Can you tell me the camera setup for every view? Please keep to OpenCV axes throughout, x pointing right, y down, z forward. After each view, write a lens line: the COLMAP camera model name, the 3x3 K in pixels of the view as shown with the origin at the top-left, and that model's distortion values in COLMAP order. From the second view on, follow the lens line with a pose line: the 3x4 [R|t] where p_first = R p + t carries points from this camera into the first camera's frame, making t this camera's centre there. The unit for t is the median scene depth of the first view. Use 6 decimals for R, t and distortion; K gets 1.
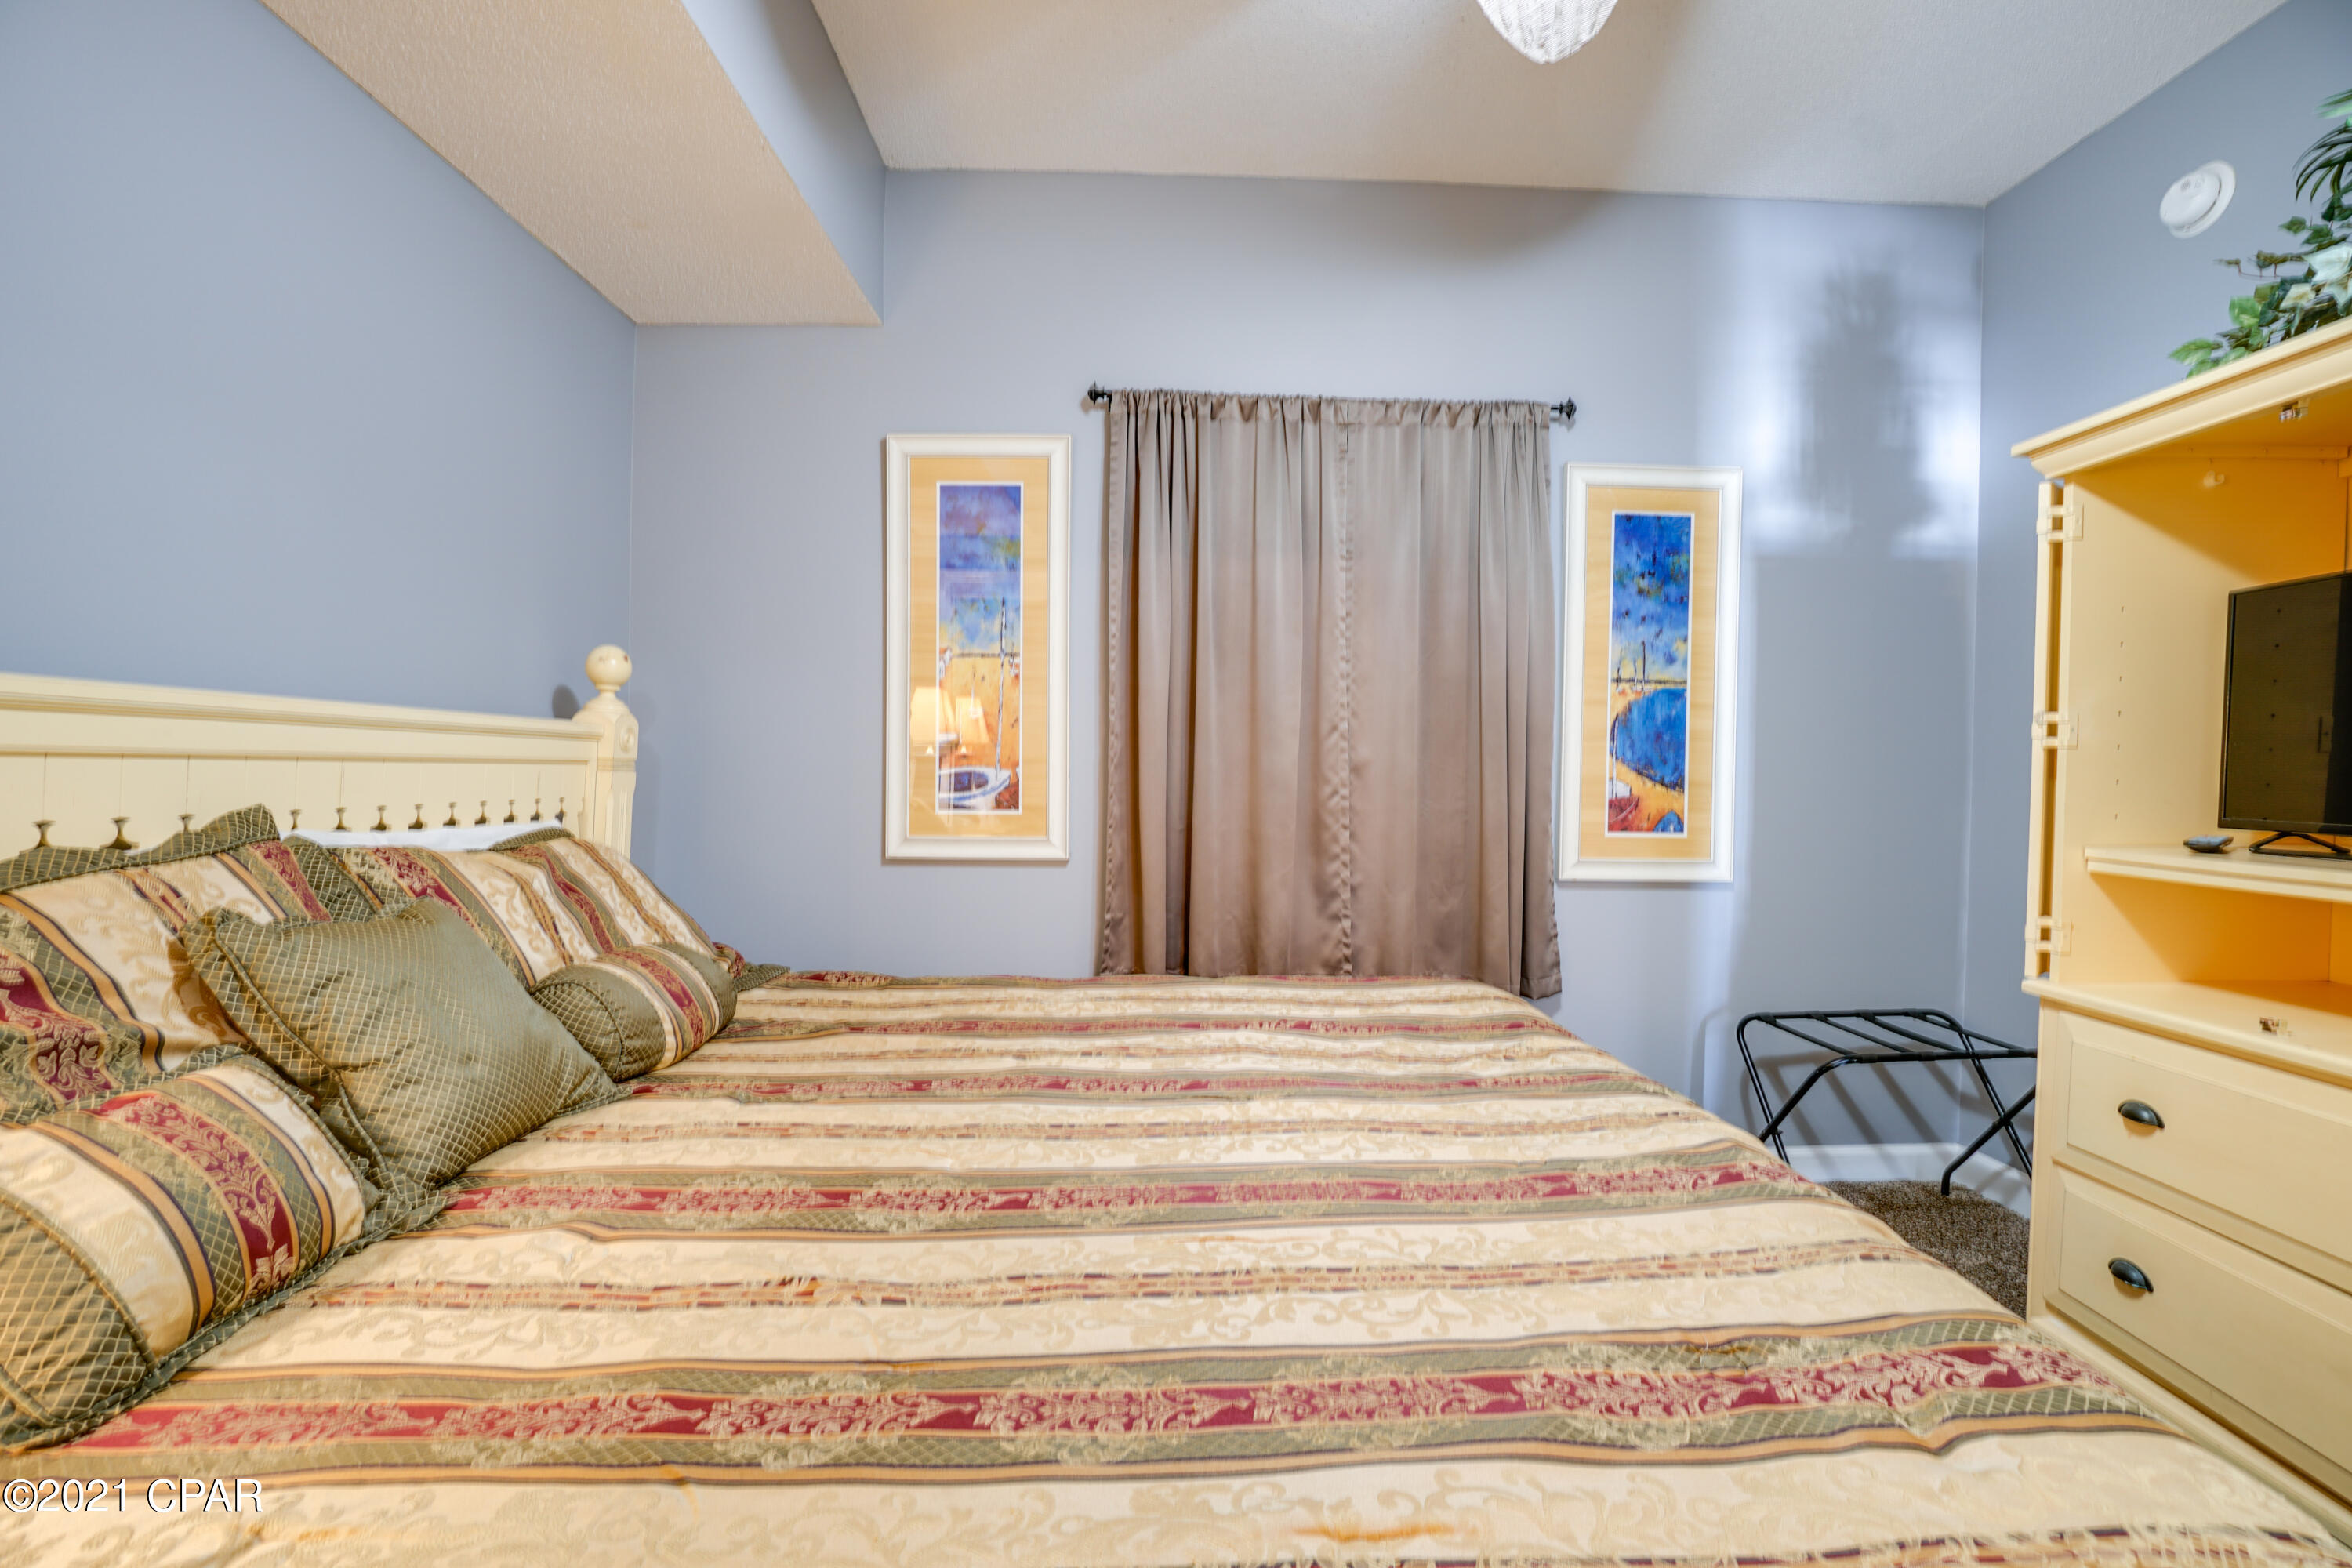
lens RADIAL K [[1035.6, 0, 1176.4], [0, 1035.6, 789.9], [0, 0, 1]] dist [-0.062002, 0.021496]
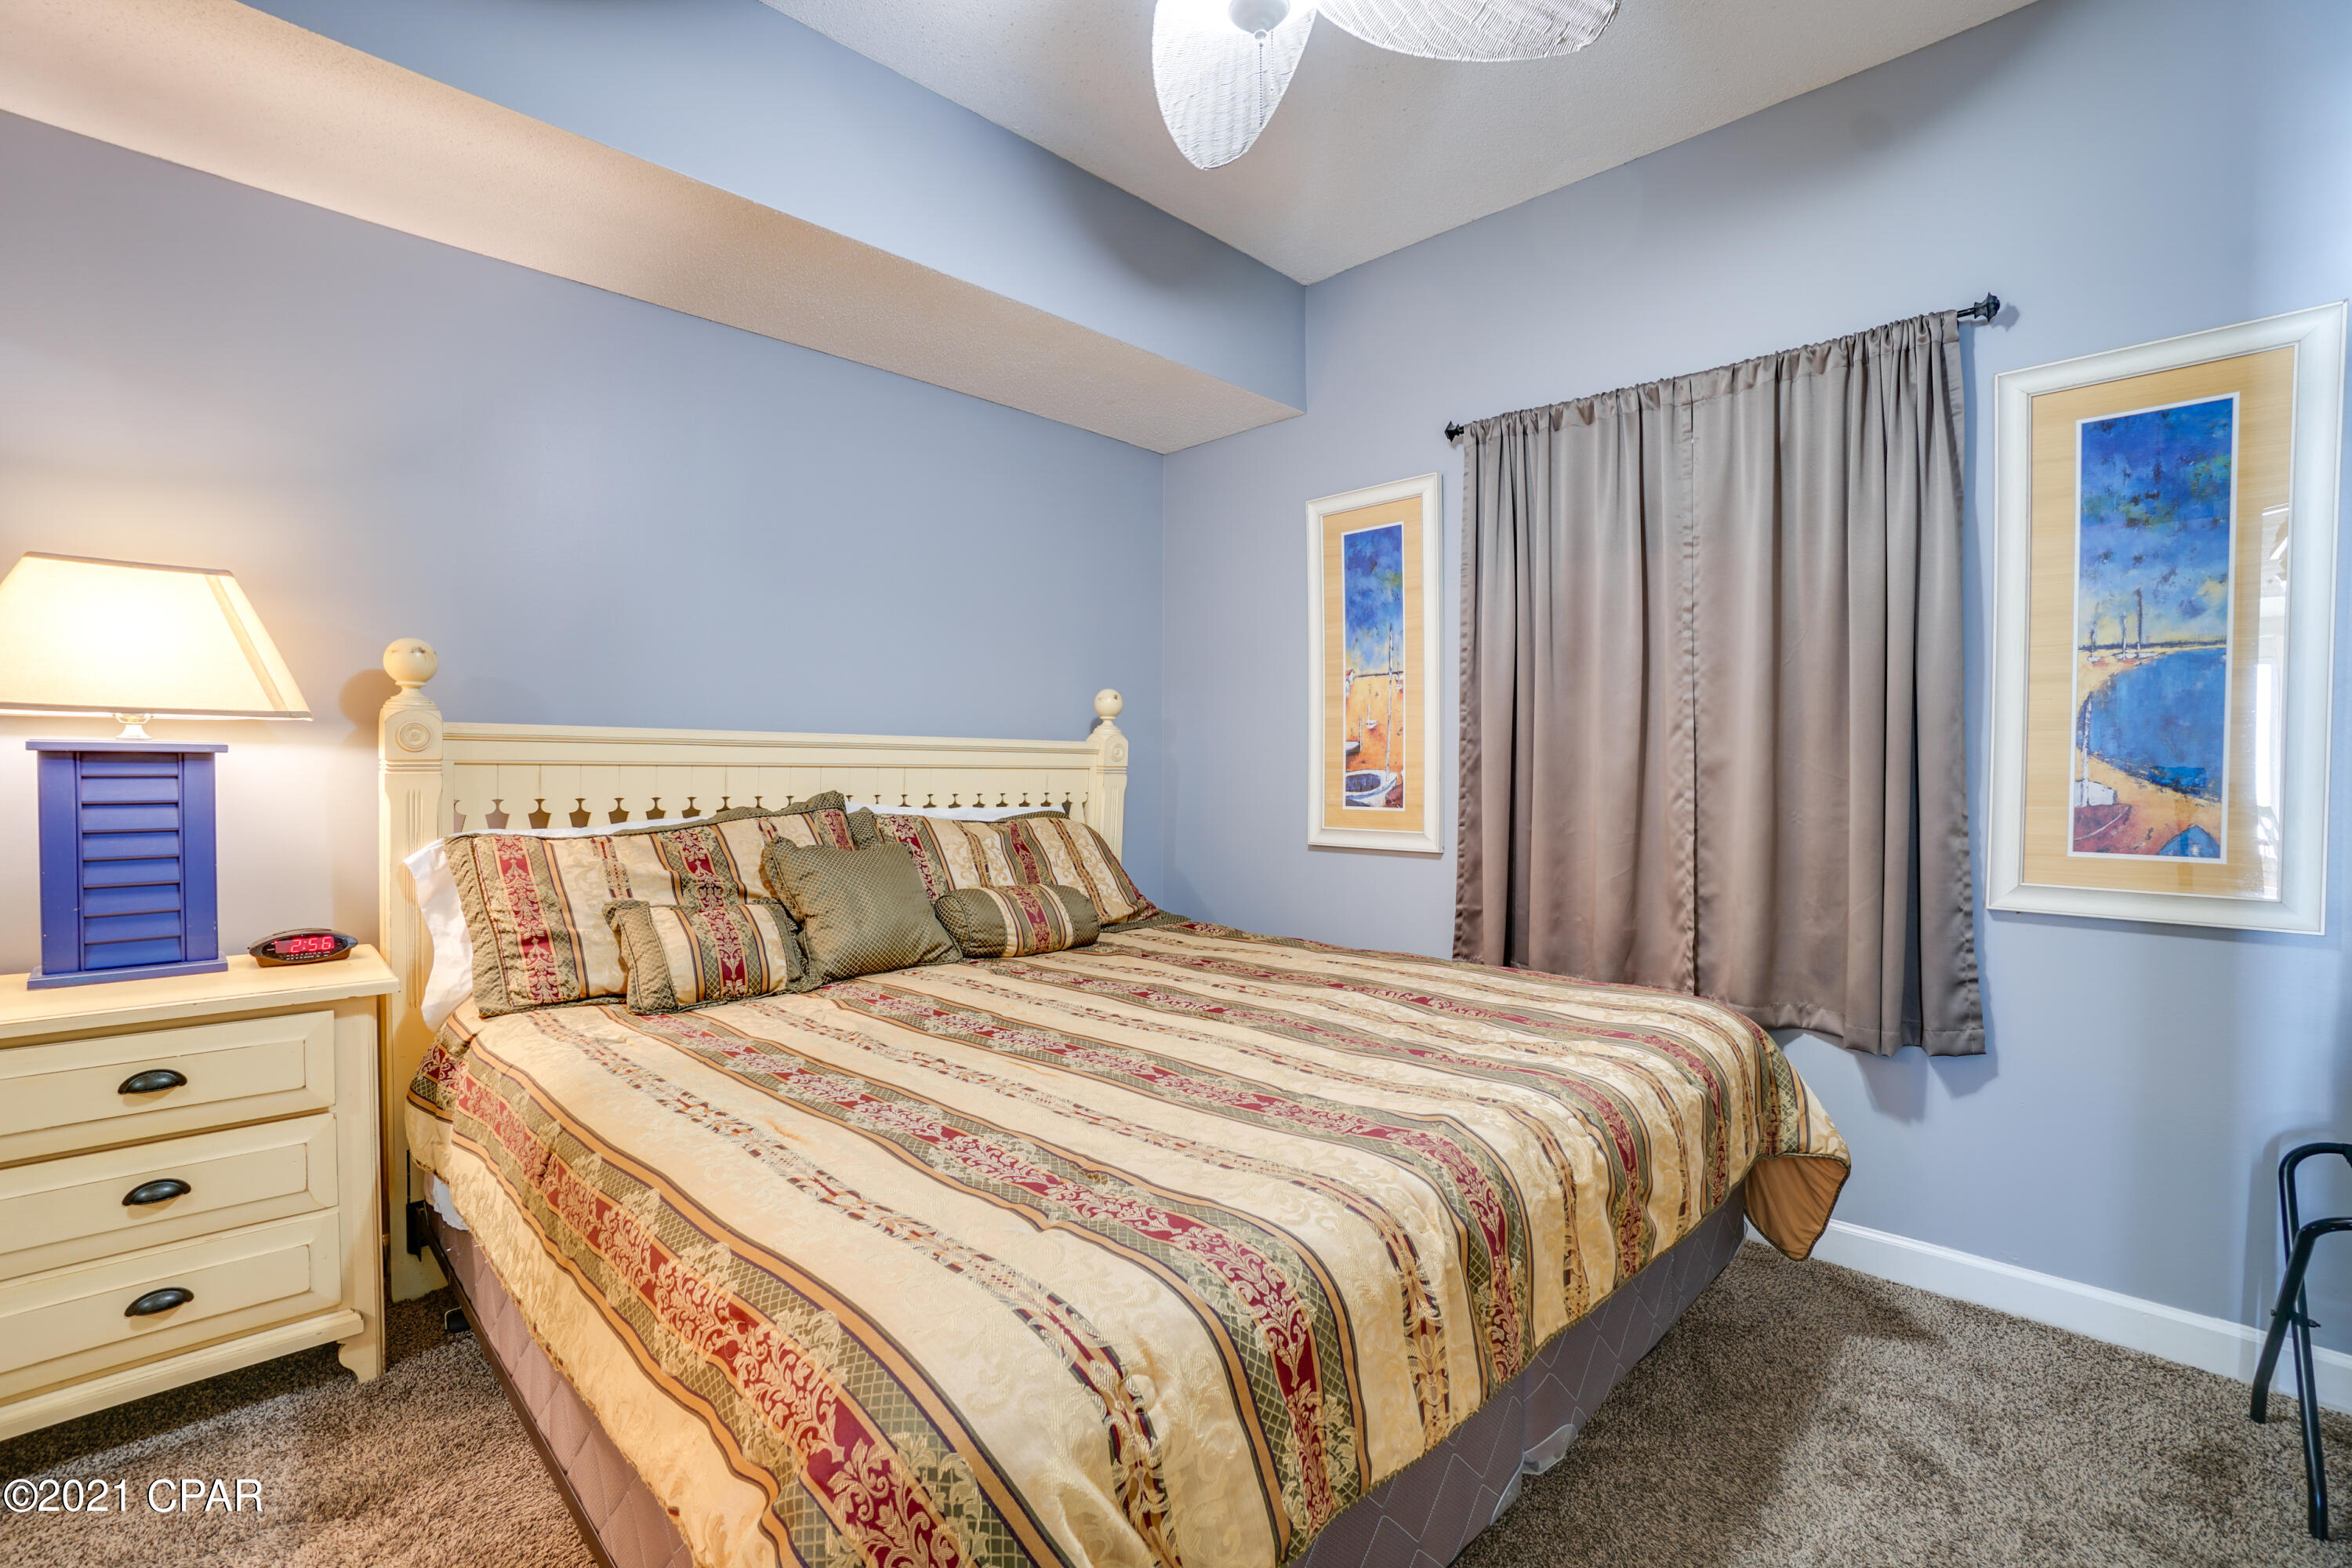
lens RADIAL K [[1057.2, 0, 1202.2], [0, 1057.2, 792.6], [0, 0, 1]] dist [-0.063314, 0.029453]
pose [[0.700263, 0.007536, -0.713845, 0.533152], [-0.010544, 0.999944, 0.000214, 0.005119], [0.713807, 0.007377, 0.700304, 0.022427]]
